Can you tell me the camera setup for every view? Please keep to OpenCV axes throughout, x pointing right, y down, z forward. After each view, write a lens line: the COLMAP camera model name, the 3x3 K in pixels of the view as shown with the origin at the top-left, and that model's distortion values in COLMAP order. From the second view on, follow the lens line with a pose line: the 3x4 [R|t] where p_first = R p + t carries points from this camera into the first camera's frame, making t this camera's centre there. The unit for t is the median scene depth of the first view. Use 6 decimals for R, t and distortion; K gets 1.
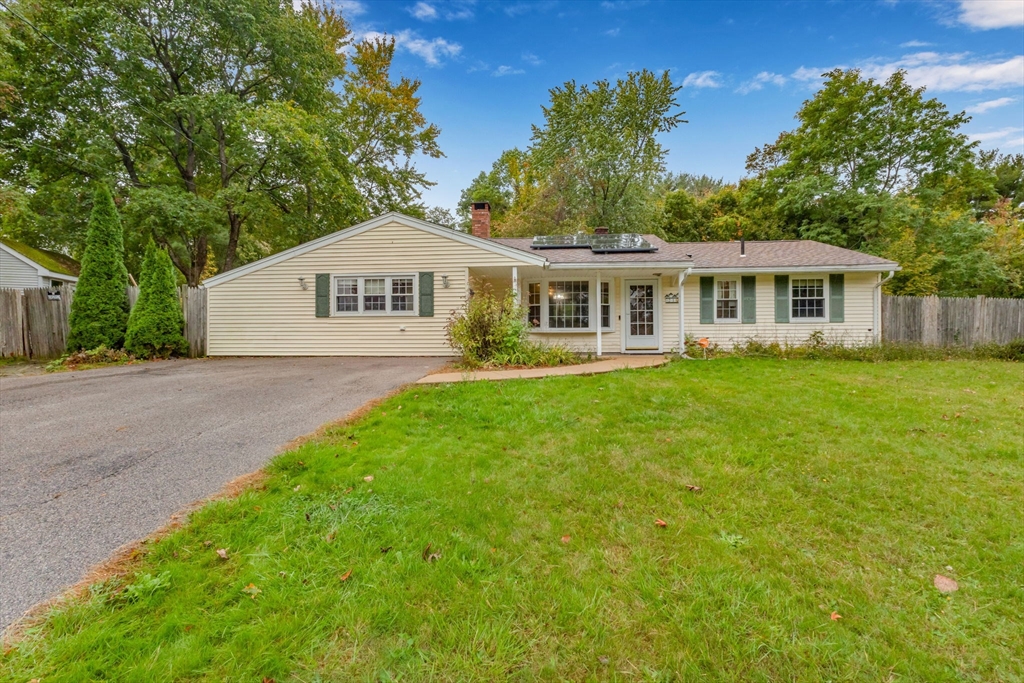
lens RADIAL K [[480.7, 0, 512.0], [0, 480.7, 341.5], [0, 0, 1]] dist [-0.001732, -0.000695]
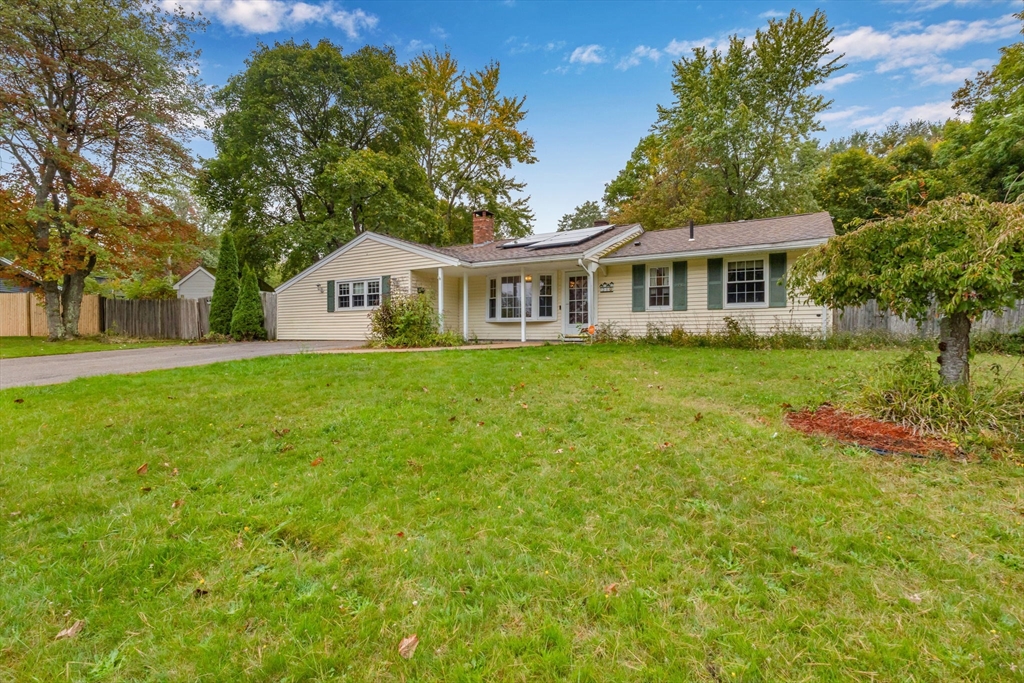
lens RADIAL K [[480.7, 0, 512.0], [0, 480.7, 341.5], [0, 0, 1]] dist [-0.001732, -0.000695]
pose [[0.898721, 0.009365, -0.438420, 0.617513], [-0.002869, 0.999876, 0.015476, 0.010121], [0.438511, -0.012650, 0.898637, -0.012276]]
